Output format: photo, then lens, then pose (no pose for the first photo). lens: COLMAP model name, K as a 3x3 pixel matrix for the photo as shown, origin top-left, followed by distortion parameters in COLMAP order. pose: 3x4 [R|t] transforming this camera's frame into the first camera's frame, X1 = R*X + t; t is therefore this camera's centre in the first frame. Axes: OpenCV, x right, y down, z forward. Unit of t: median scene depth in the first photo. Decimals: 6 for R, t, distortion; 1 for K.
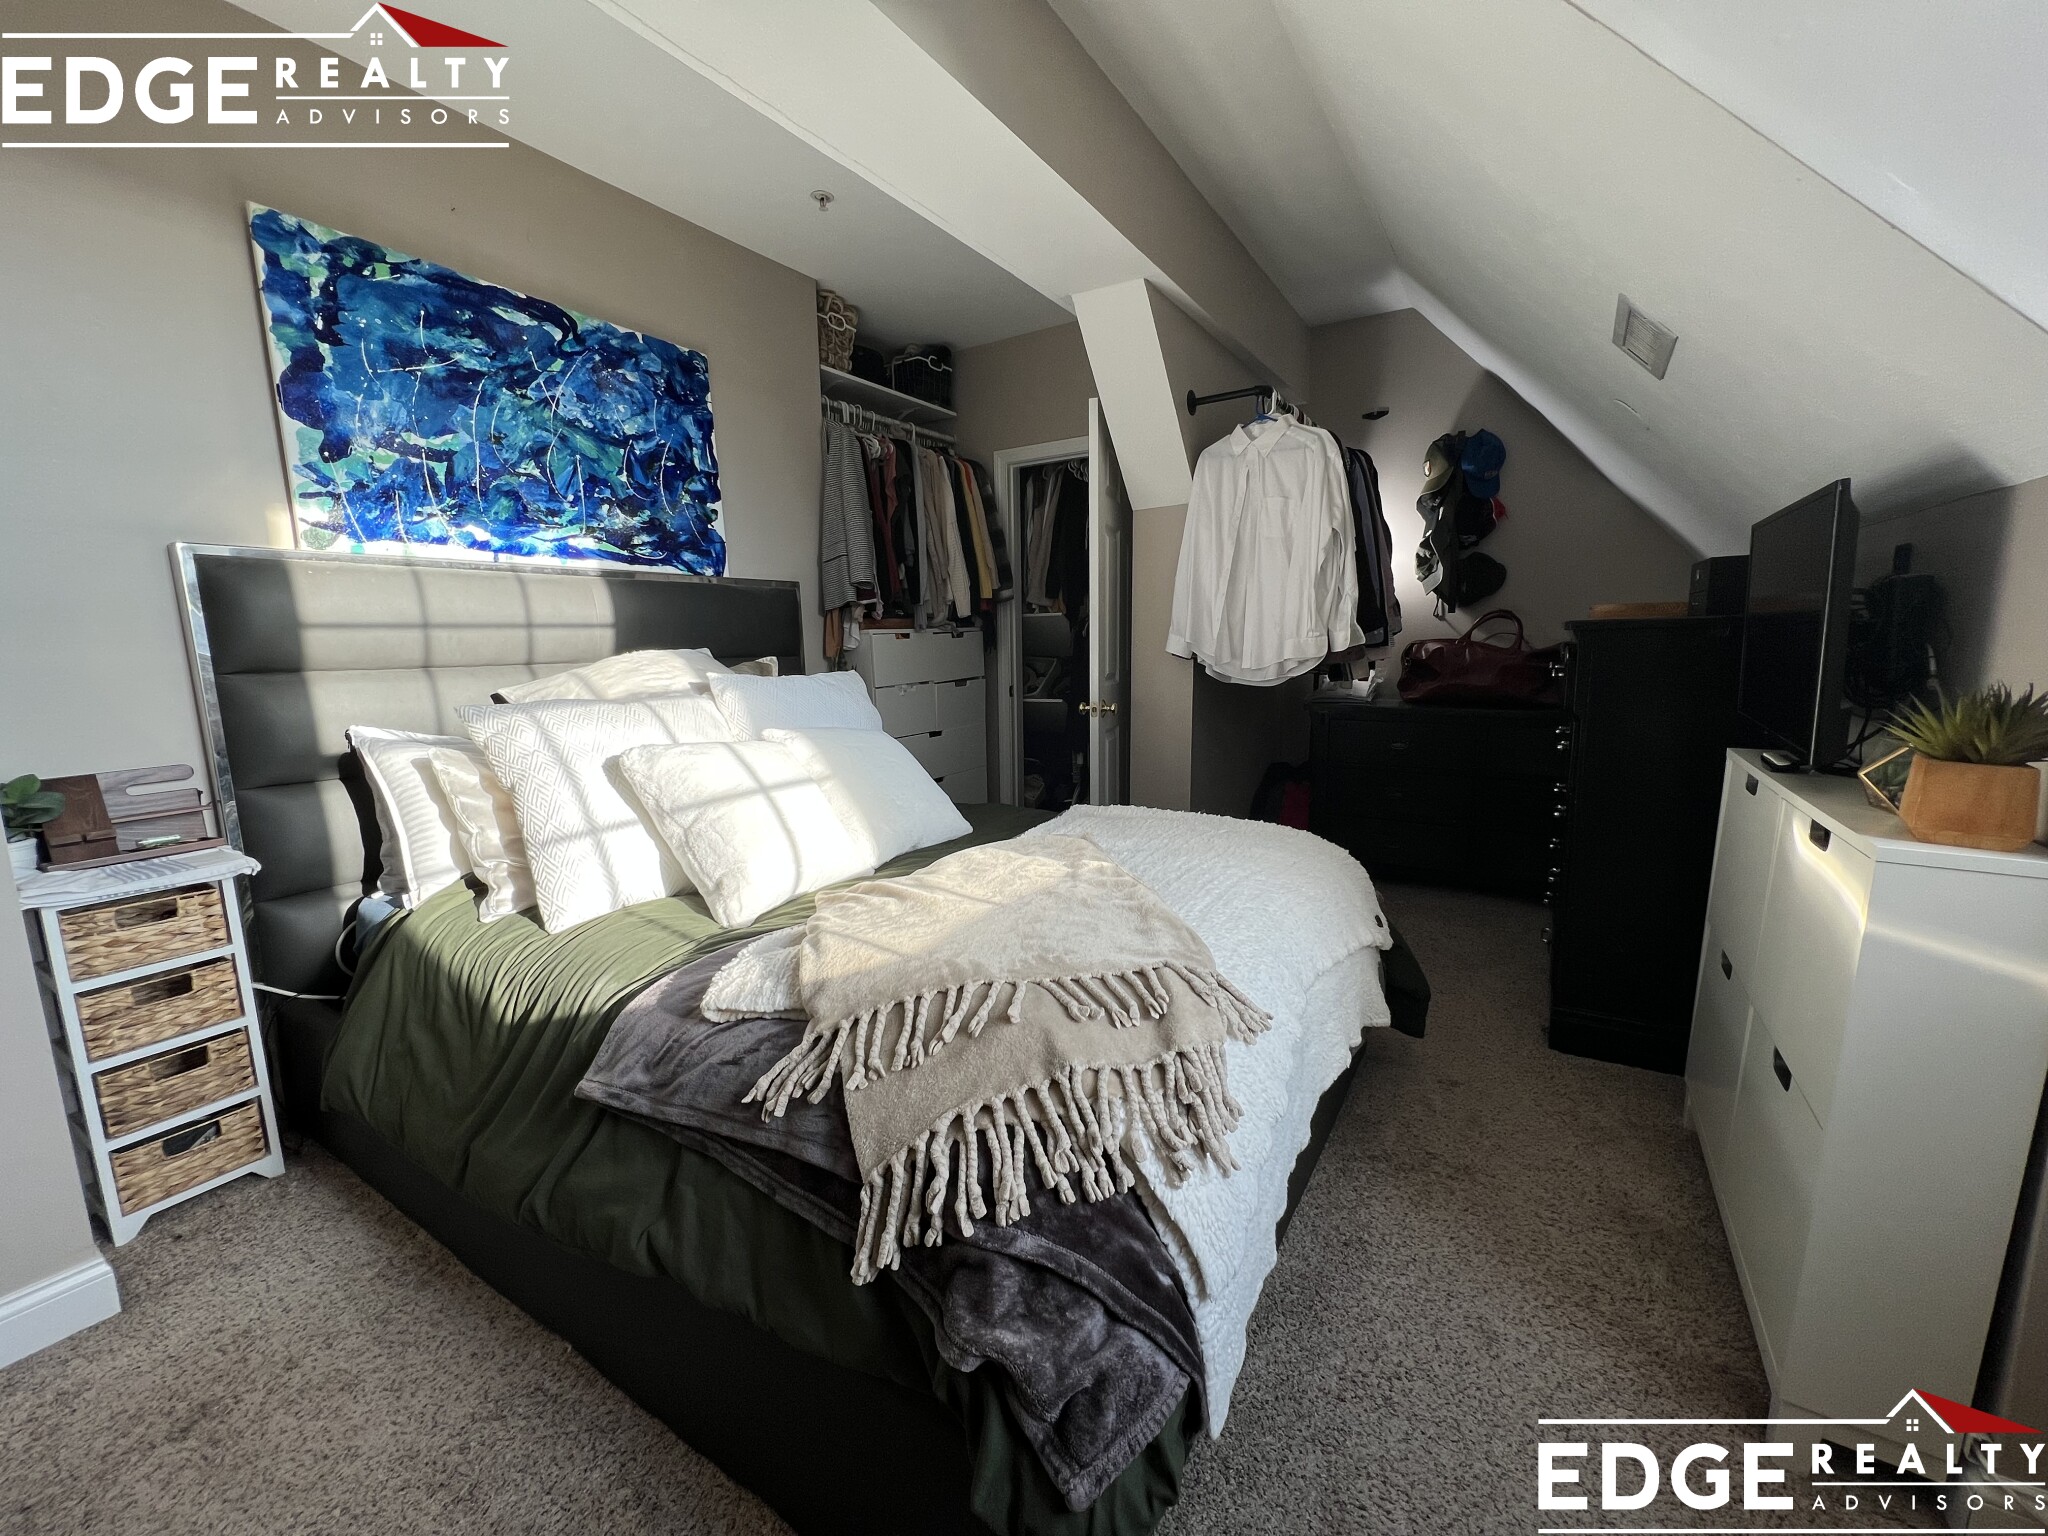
lens RADIAL K [[809.6, 0, 1024.0], [0, 809.6, 768.0], [0, 0, 1]] dist [0.000845, 0.000012]
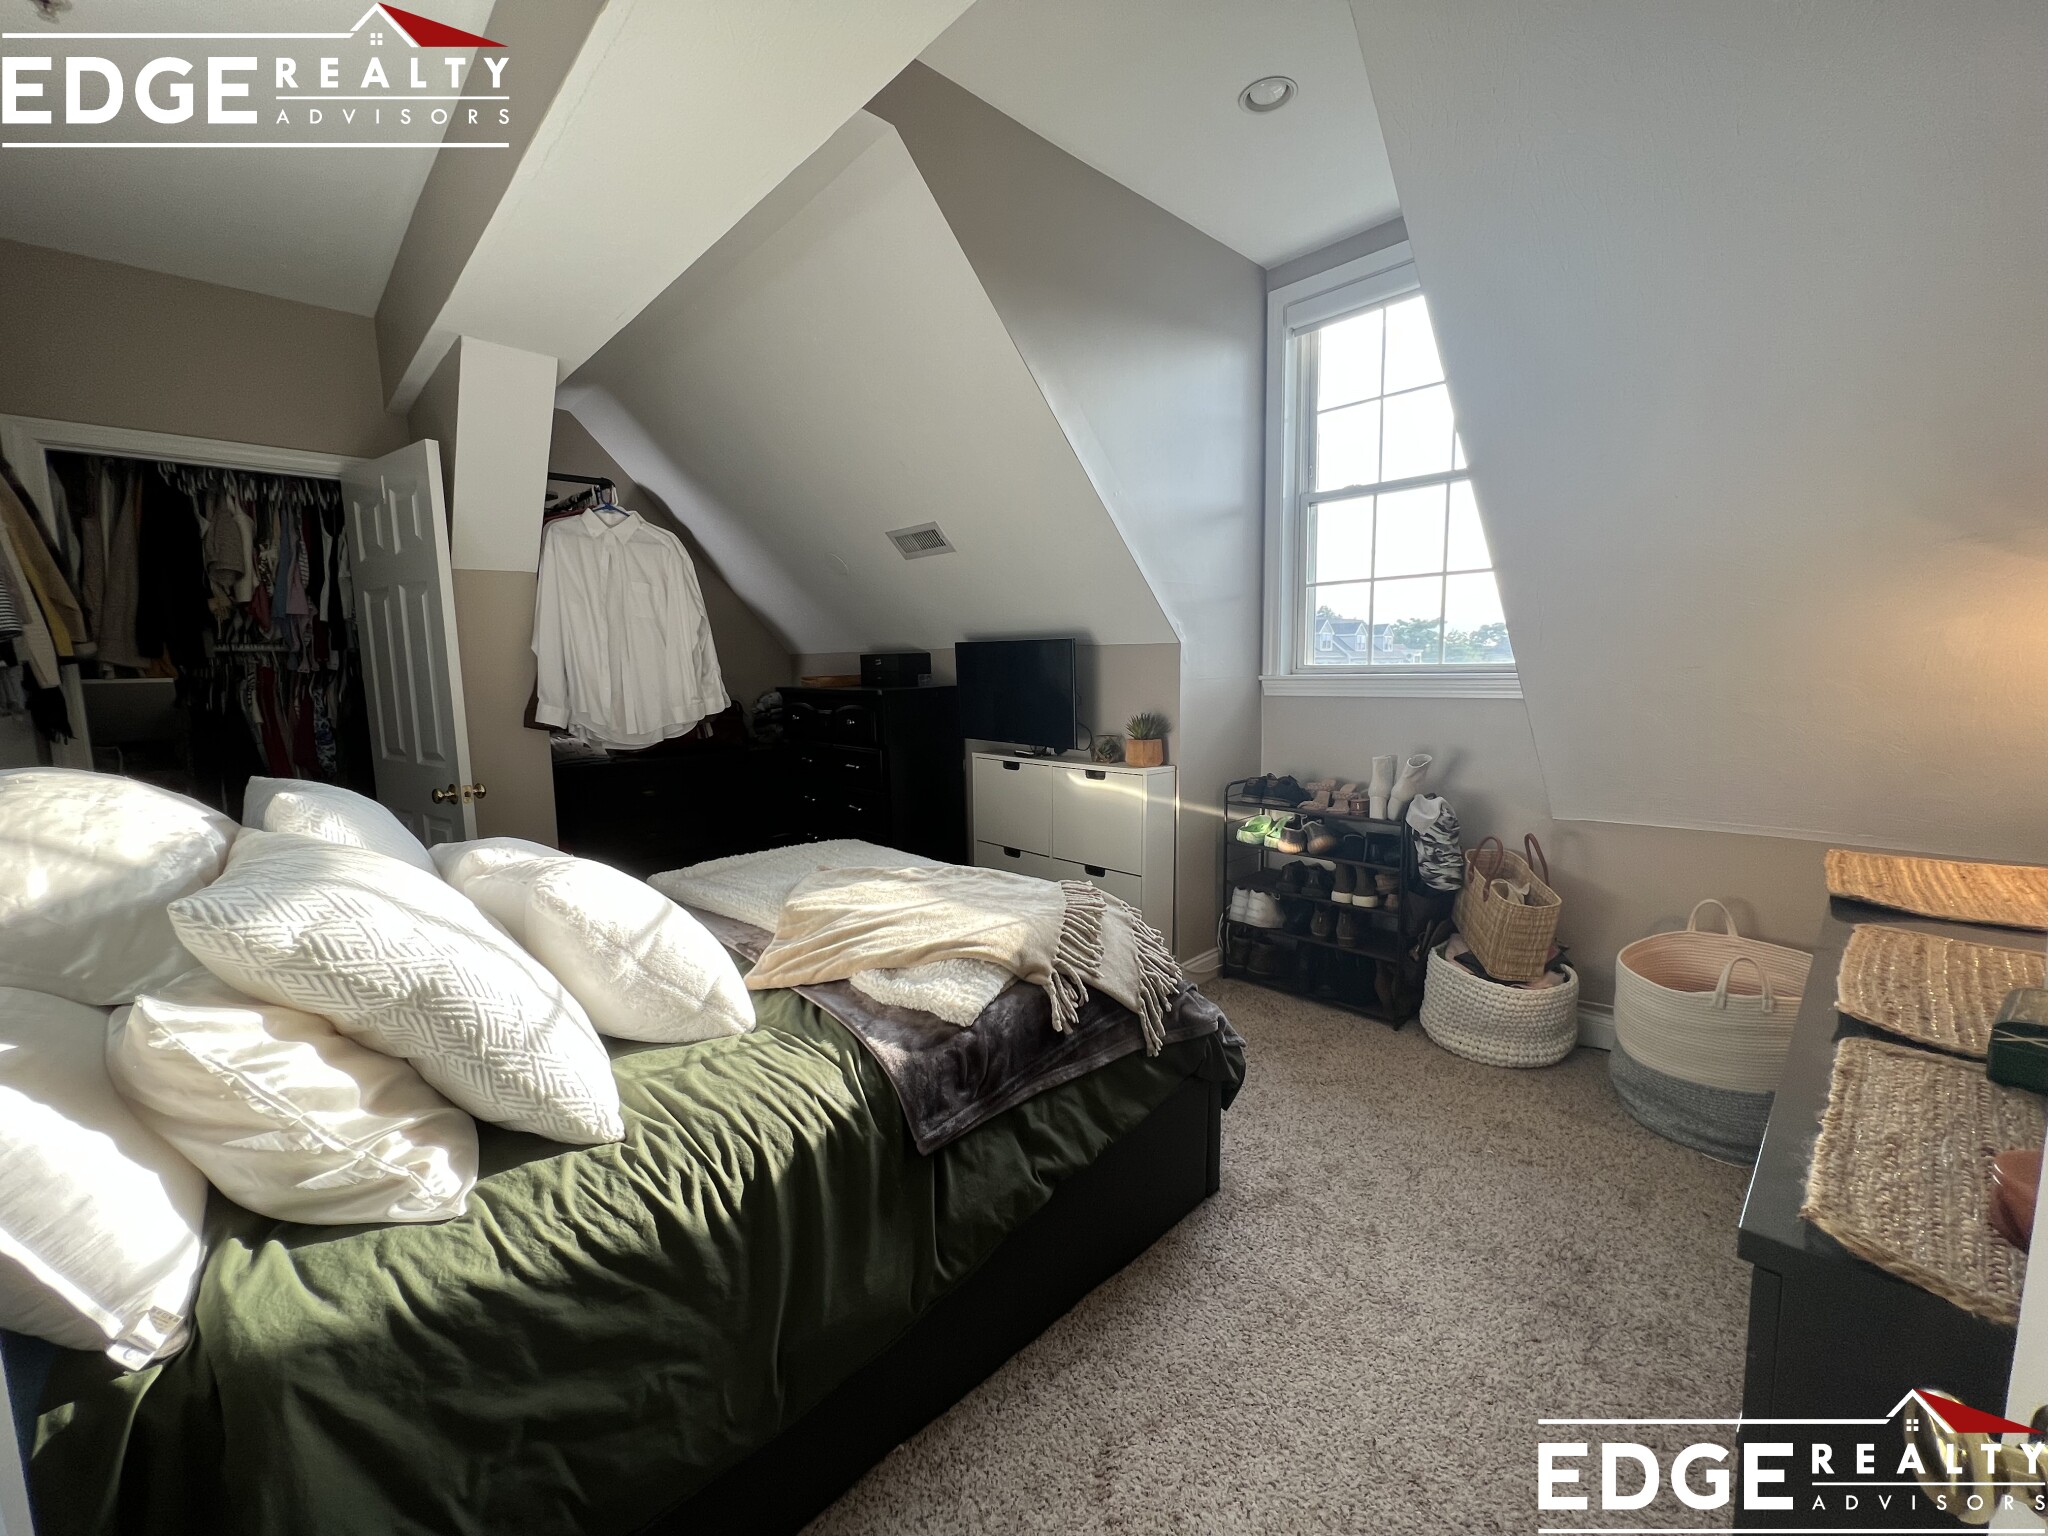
lens RADIAL K [[821.8, 0, 1024.0], [0, 821.8, 768.0], [0, 0, 1]] dist [0.000236, 0.000065]
pose [[0.228555, -0.105521, 0.967795, -1.214122], [0.169605, 0.983222, 0.067149, -0.115837], [-0.958643, 0.148796, 0.242617, 0.435134]]
